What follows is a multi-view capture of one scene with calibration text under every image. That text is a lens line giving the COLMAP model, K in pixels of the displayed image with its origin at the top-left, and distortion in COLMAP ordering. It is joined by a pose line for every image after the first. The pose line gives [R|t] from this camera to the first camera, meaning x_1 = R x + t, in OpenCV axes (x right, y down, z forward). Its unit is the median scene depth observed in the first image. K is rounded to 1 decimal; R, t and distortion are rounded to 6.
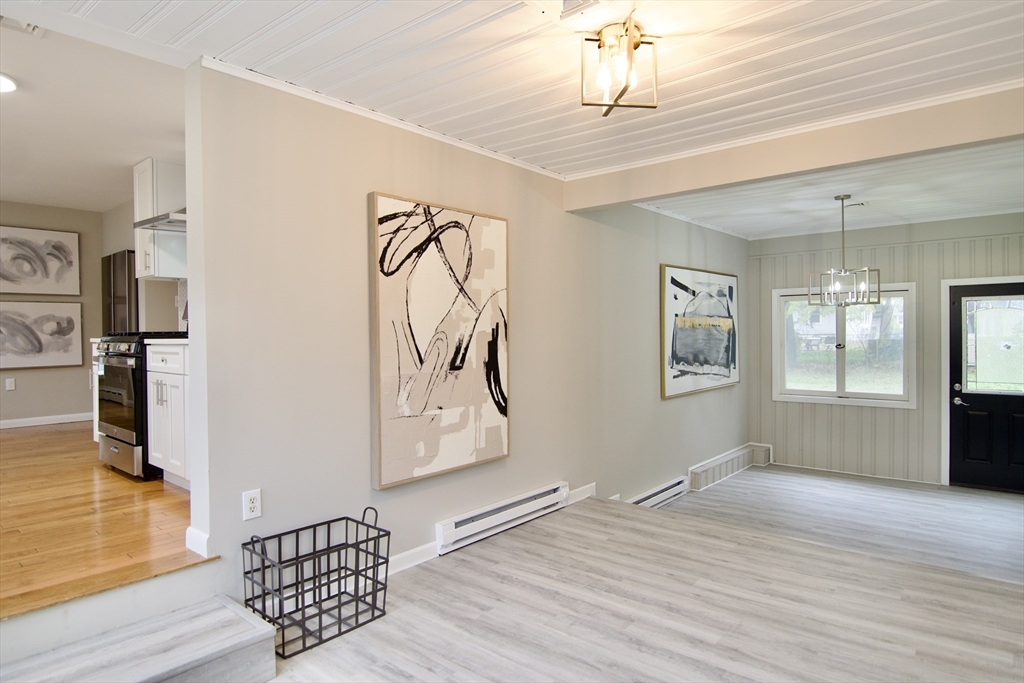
lens RADIAL K [[605.2, 0, 502.5], [0, 605.2, 338.1], [0, 0, 1]] dist [0.008982, -0.018499]
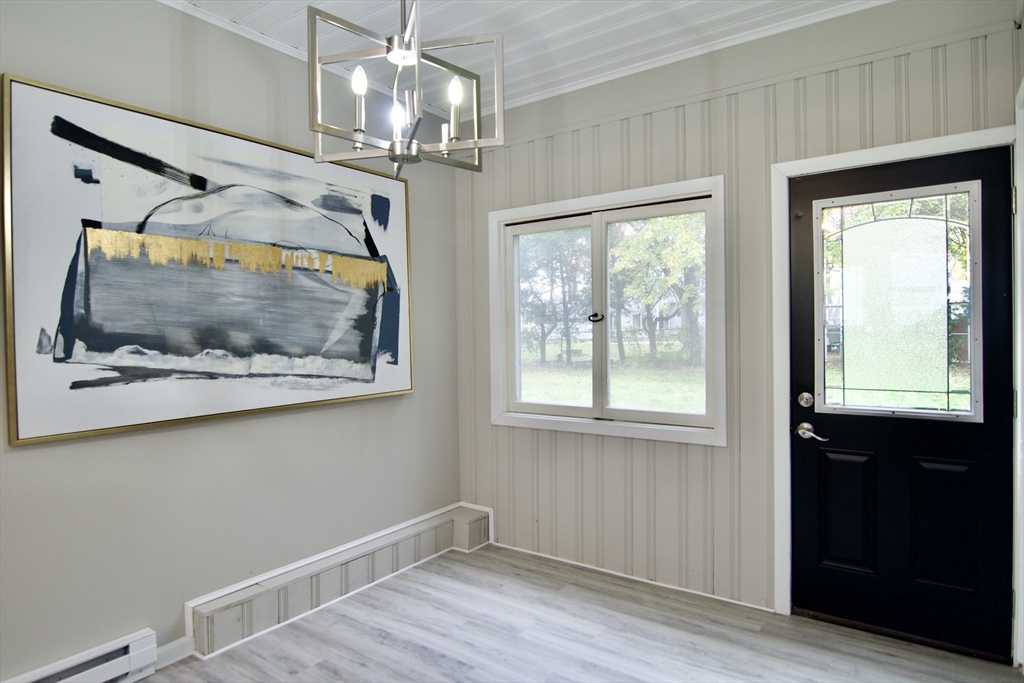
lens RADIAL K [[560.9, 0, 522.7], [0, 560.9, 339.7], [0, 0, 1]] dist [-0.012825, 0.000184]
pose [[0.996579, -0.003751, 0.082556, 0.494041], [0.003967, 0.999989, -0.002454, 0.035273], [-0.082546, 0.002773, 0.996583, 0.584689]]
